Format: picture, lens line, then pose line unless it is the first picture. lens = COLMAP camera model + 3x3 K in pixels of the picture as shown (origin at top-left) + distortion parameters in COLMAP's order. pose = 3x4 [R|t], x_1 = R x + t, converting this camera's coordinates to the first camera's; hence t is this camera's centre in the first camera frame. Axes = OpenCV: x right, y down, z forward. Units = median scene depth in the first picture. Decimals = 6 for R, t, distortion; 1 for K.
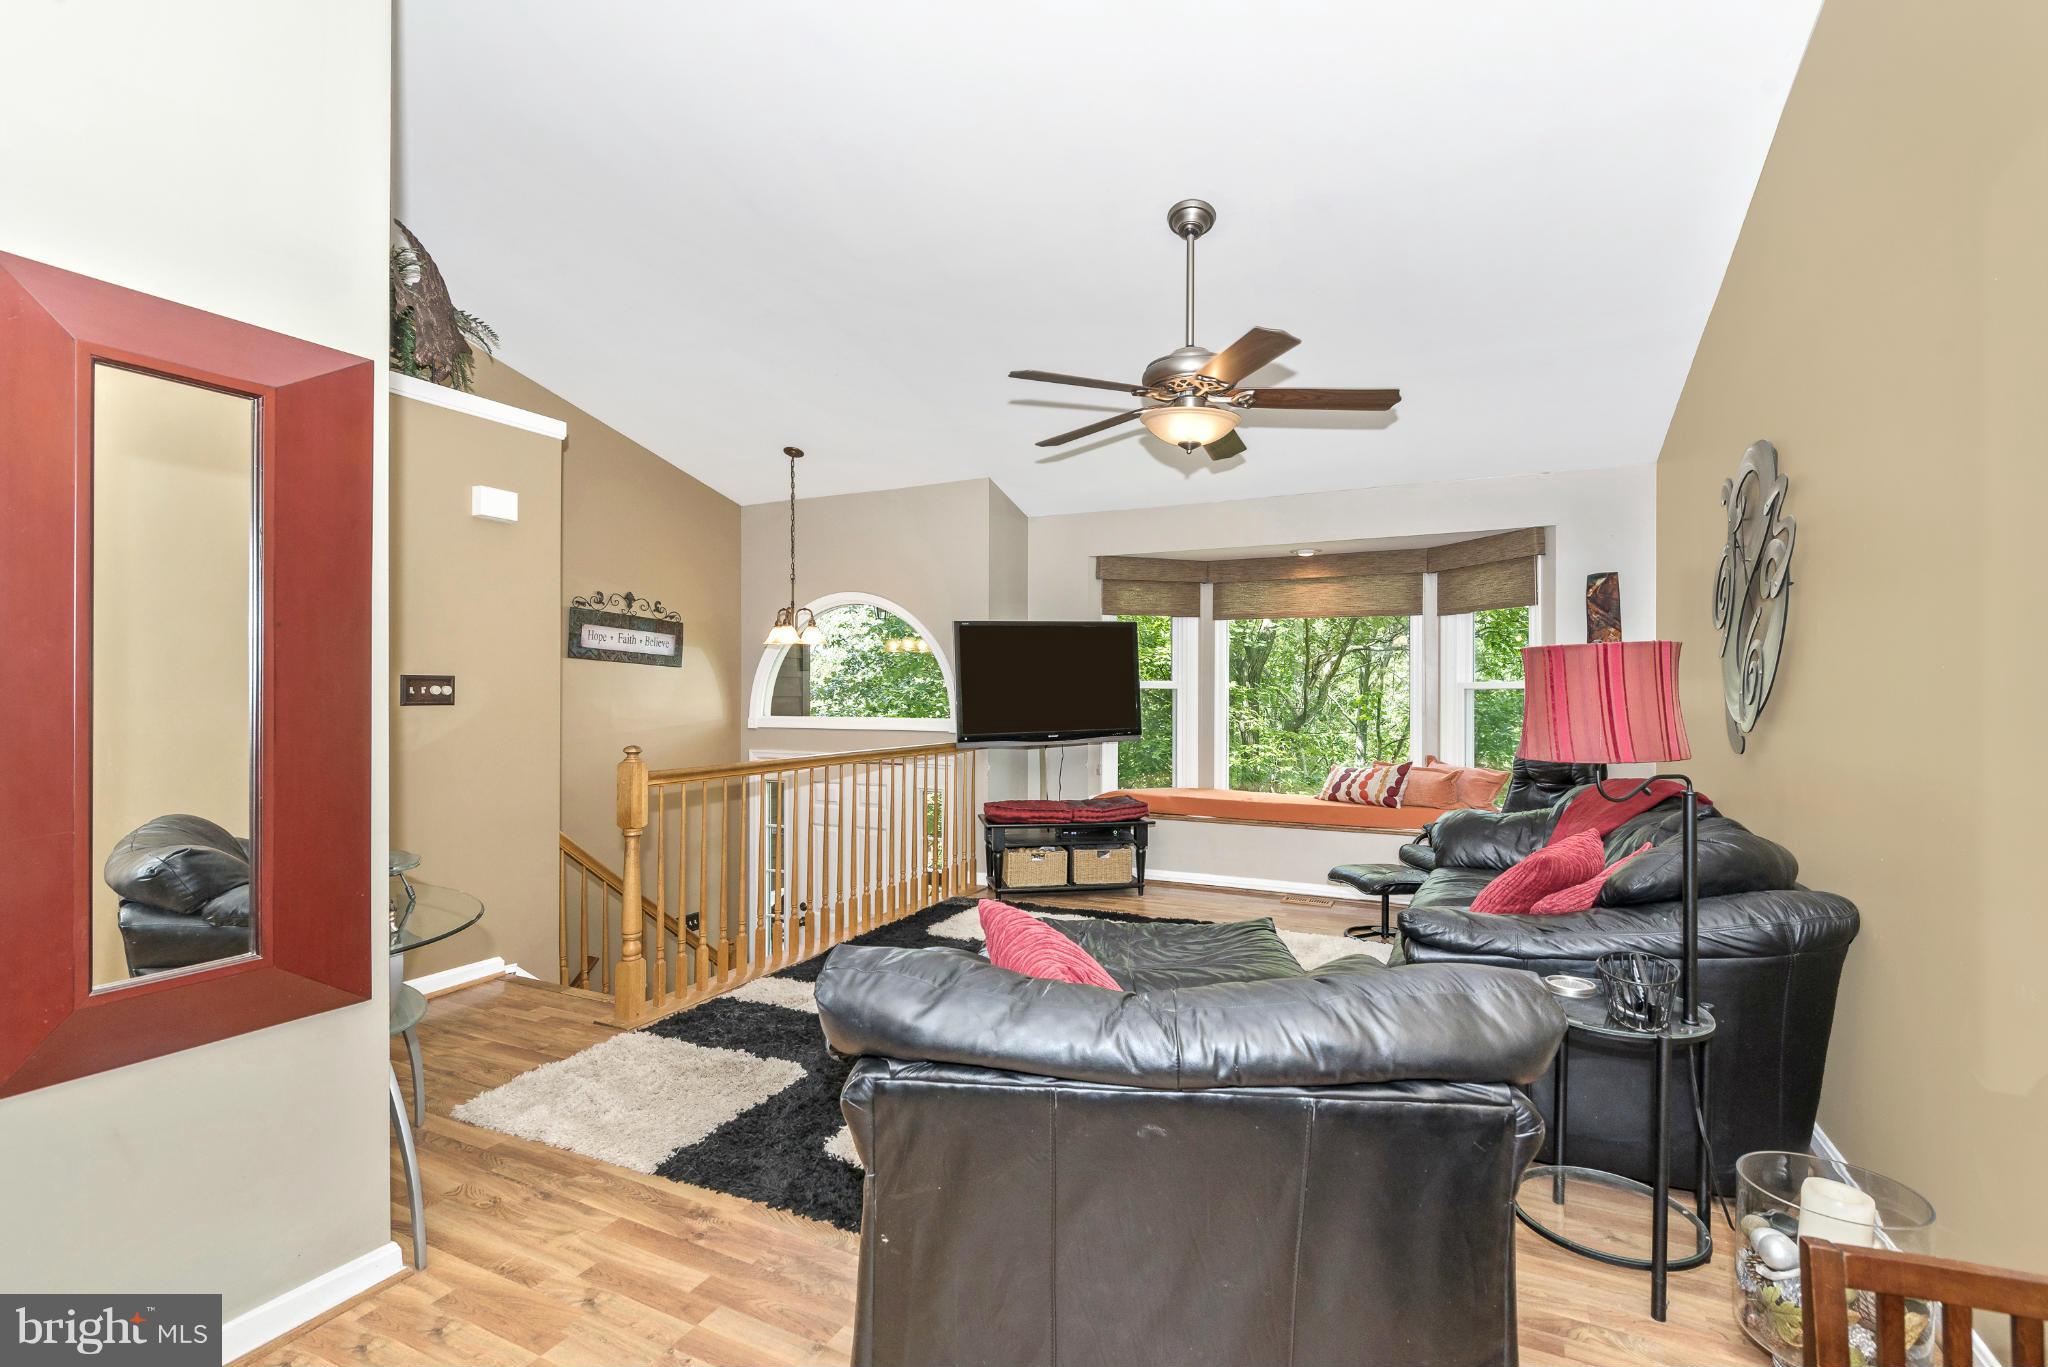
lens RADIAL K [[925.1, 0, 1023.8], [0, 925.1, 688.7], [0, 0, 1]] dist [-0.000599, 0.000203]
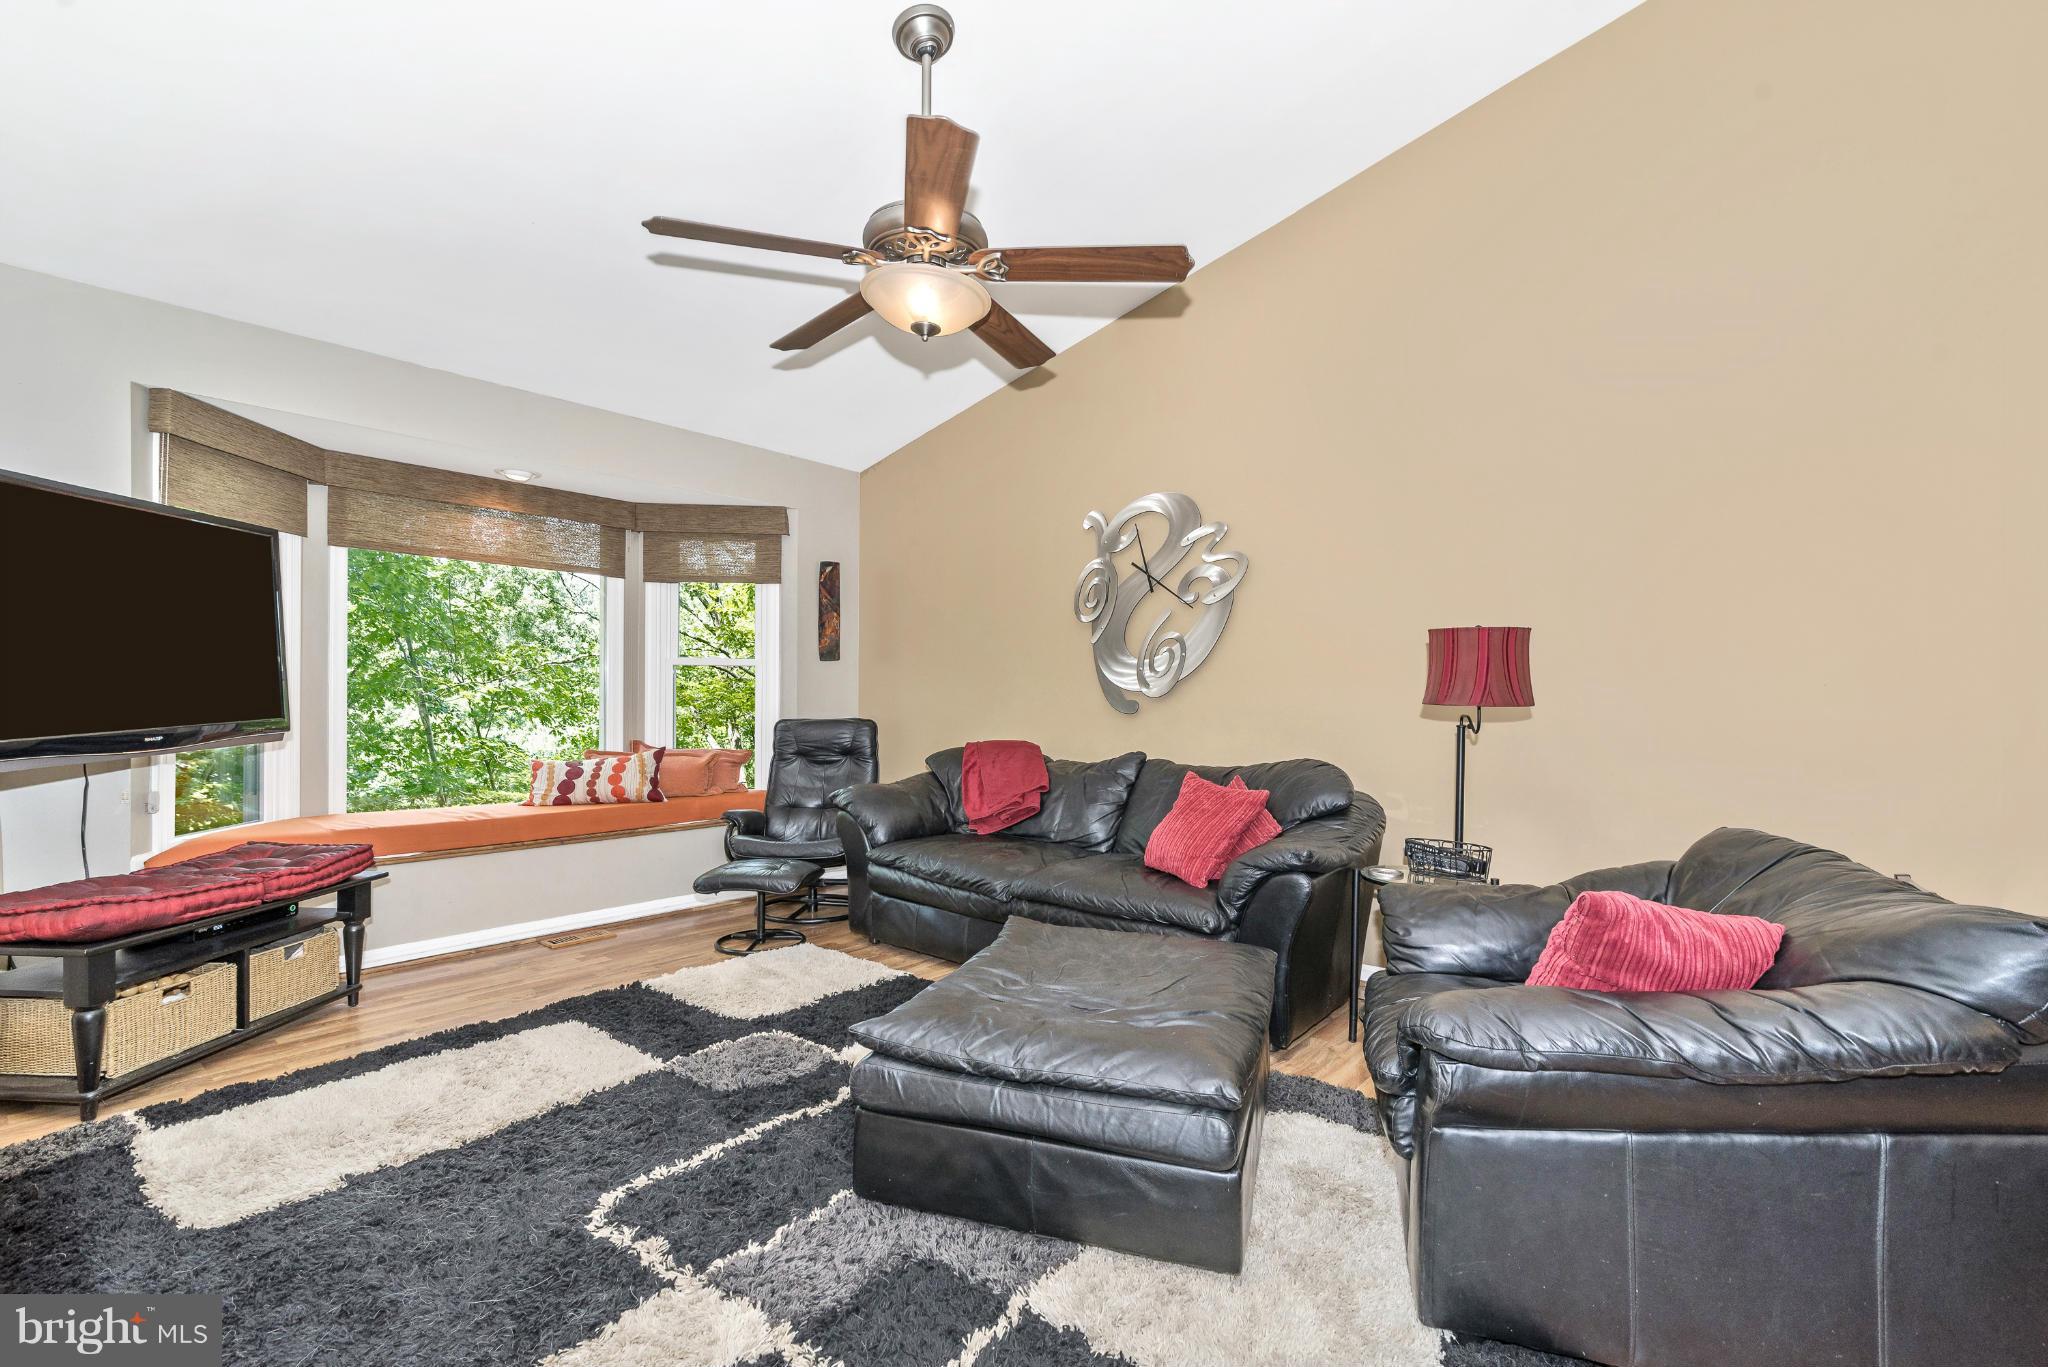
lens RADIAL K [[945.7, 0, 1020.7], [0, 945.7, 688.0], [0, 0, 1]] dist [-0.001038, 0.000034]
pose [[0.226900, -0.000314, 0.973918, -0.363267], [-0.007496, 0.999970, 0.002068, 0.018402], [-0.973889, -0.007769, 0.226891, 0.457076]]
